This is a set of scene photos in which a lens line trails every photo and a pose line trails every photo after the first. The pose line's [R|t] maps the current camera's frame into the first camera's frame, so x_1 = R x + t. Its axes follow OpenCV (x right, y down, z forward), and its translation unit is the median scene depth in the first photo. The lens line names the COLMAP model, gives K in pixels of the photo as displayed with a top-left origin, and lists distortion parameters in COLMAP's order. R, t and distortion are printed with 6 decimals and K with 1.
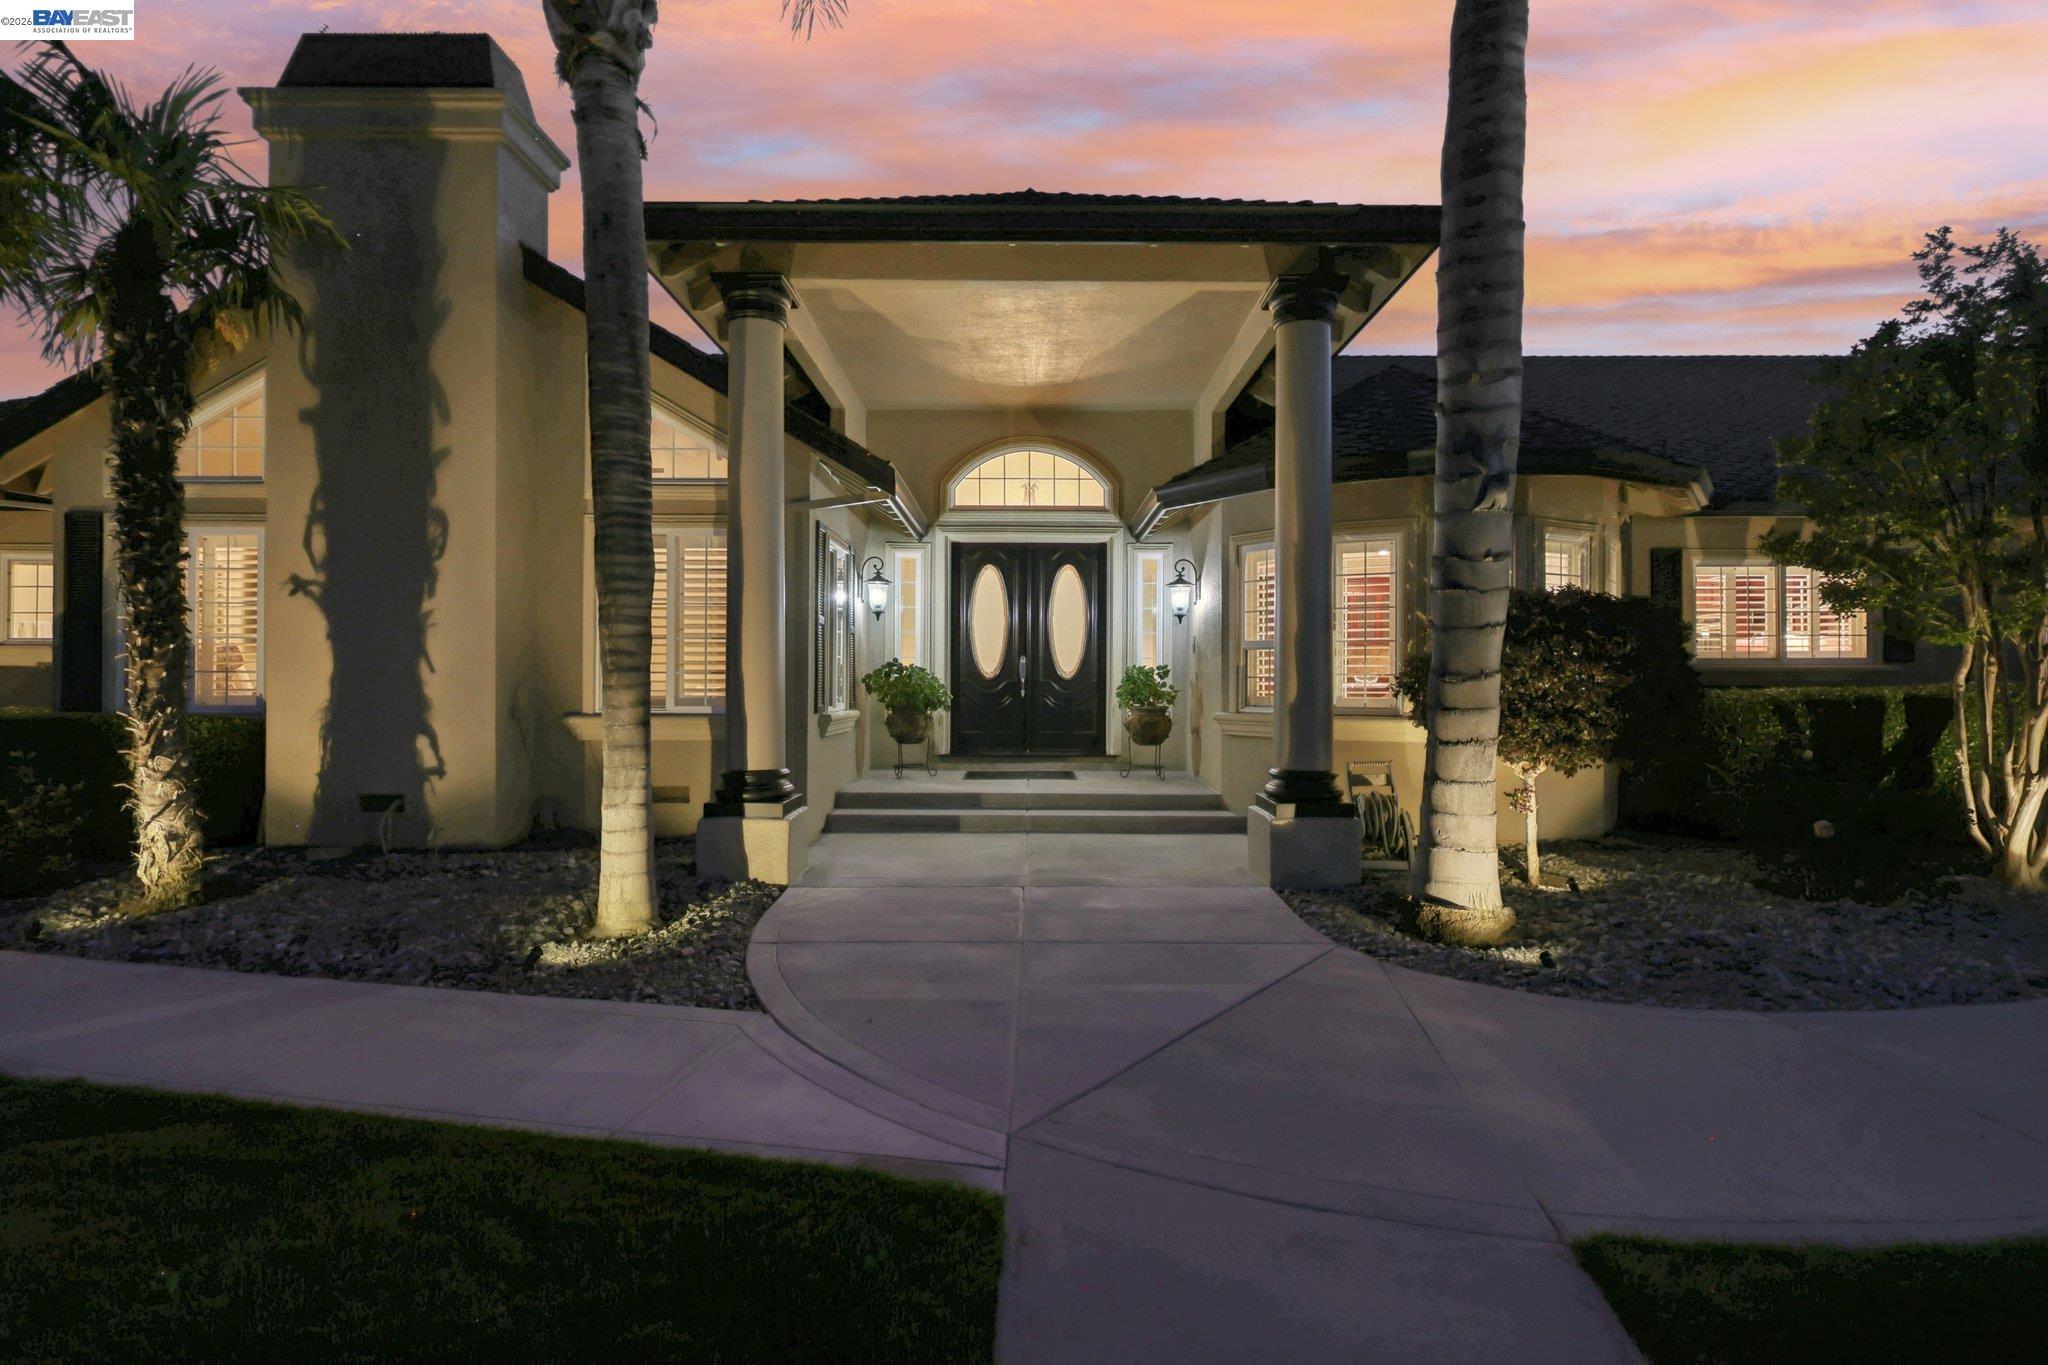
lens RADIAL K [[954.5, 0, 1037.4], [0, 954.5, 677.3], [0, 0, 1]] dist [-0.004547, -0.000540]
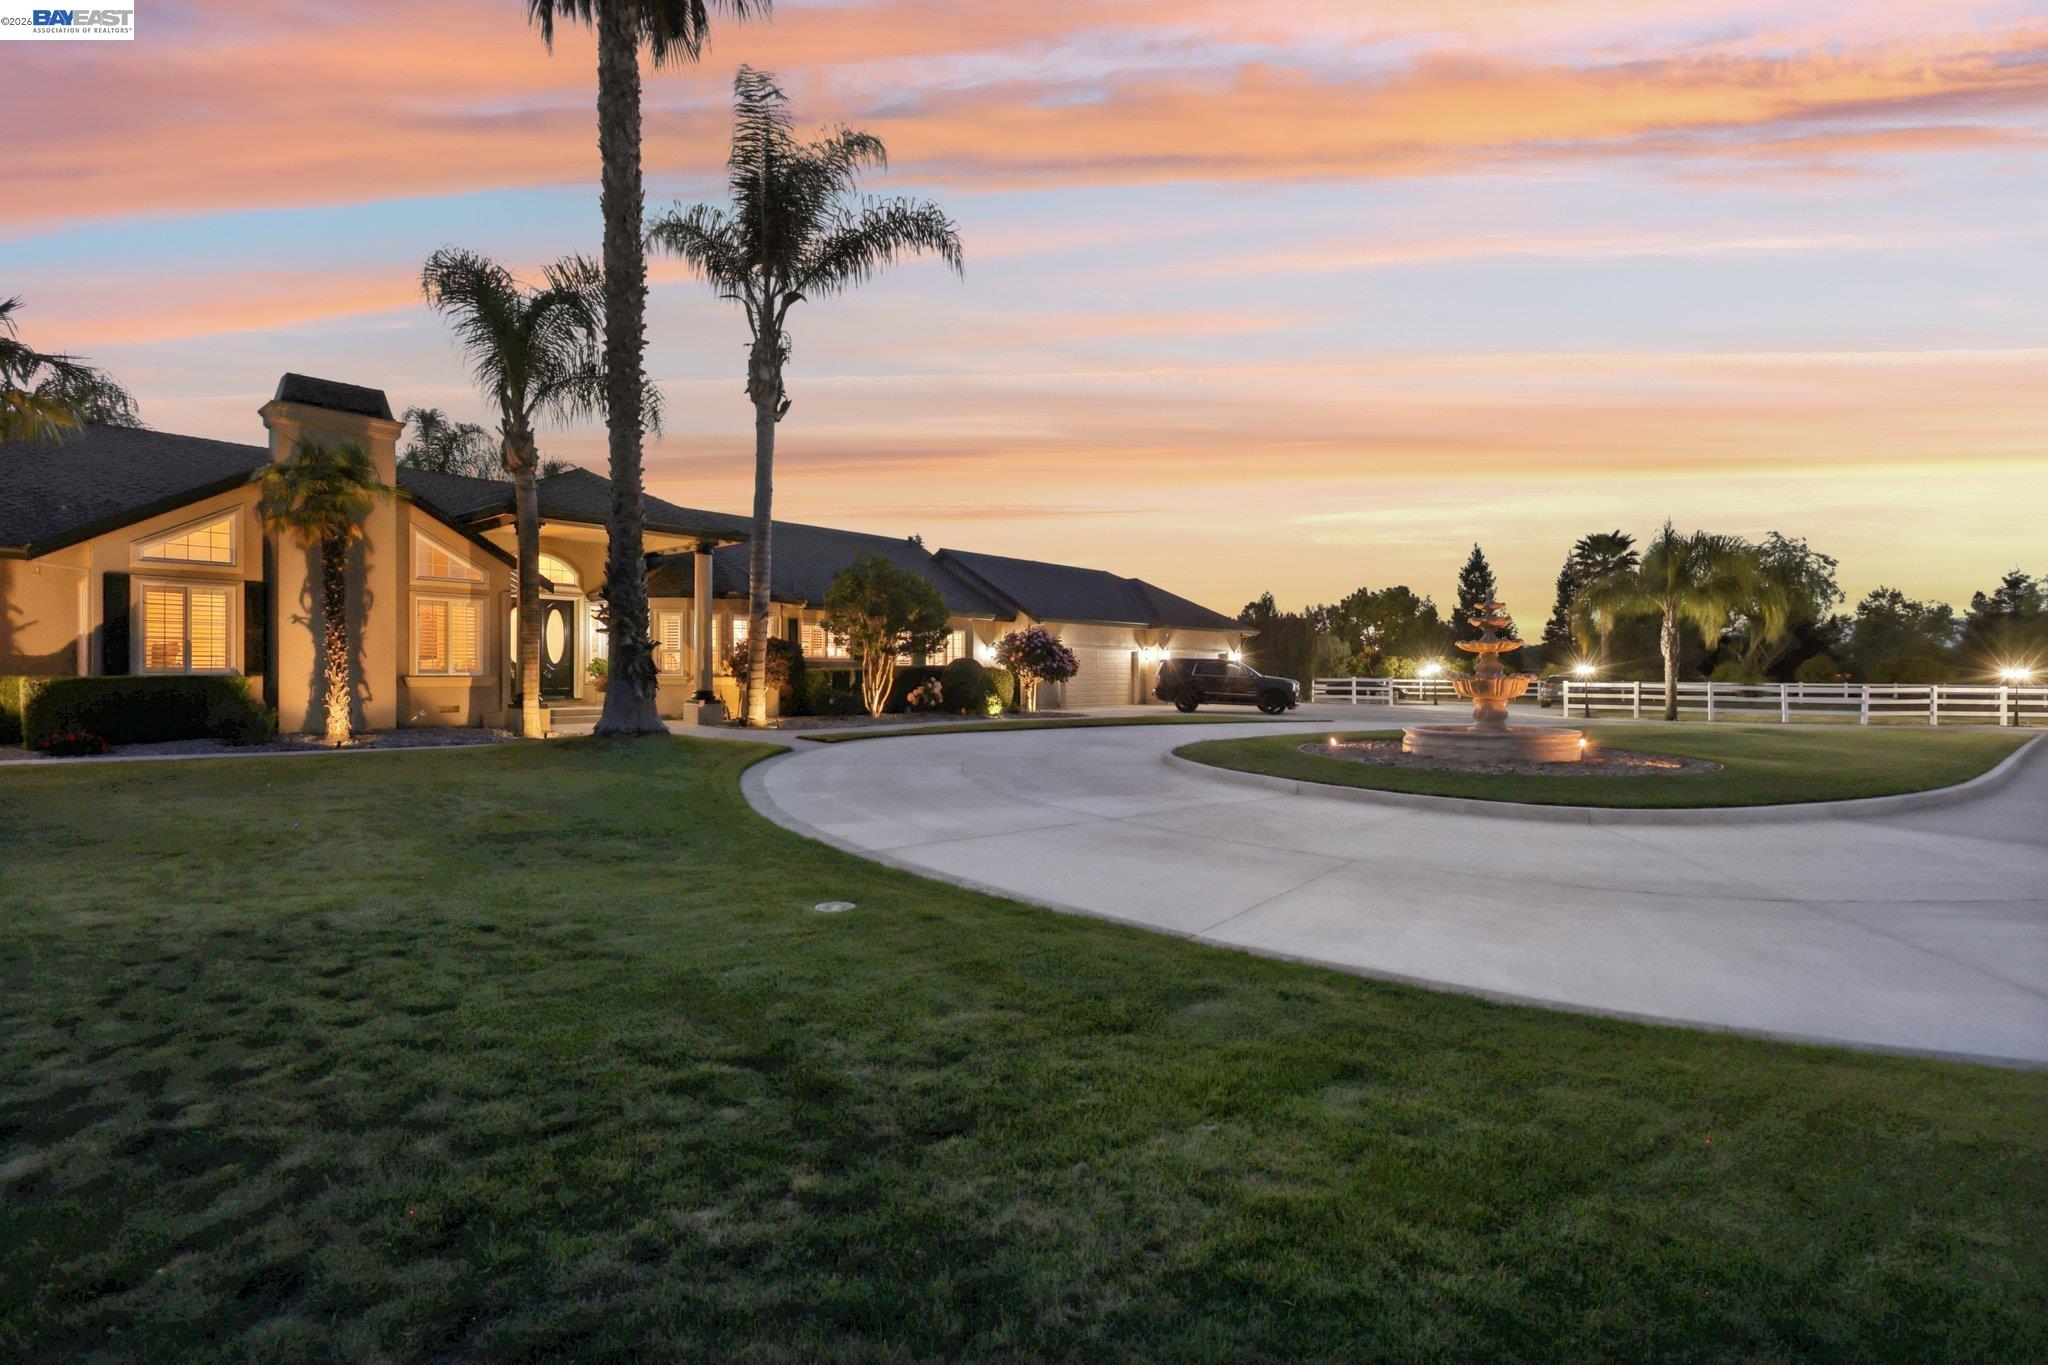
lens RADIAL K [[954.5, 0, 1029.9], [0, 954.5, 675.8], [0, 0, 1]] dist [-0.004547, -0.000540]
pose [[0.655154, -0.001585, 0.755493, -1.352023], [-0.004976, 0.999967, 0.006413, 0.016863], [-0.755479, -0.007961, 0.655125, -1.842599]]
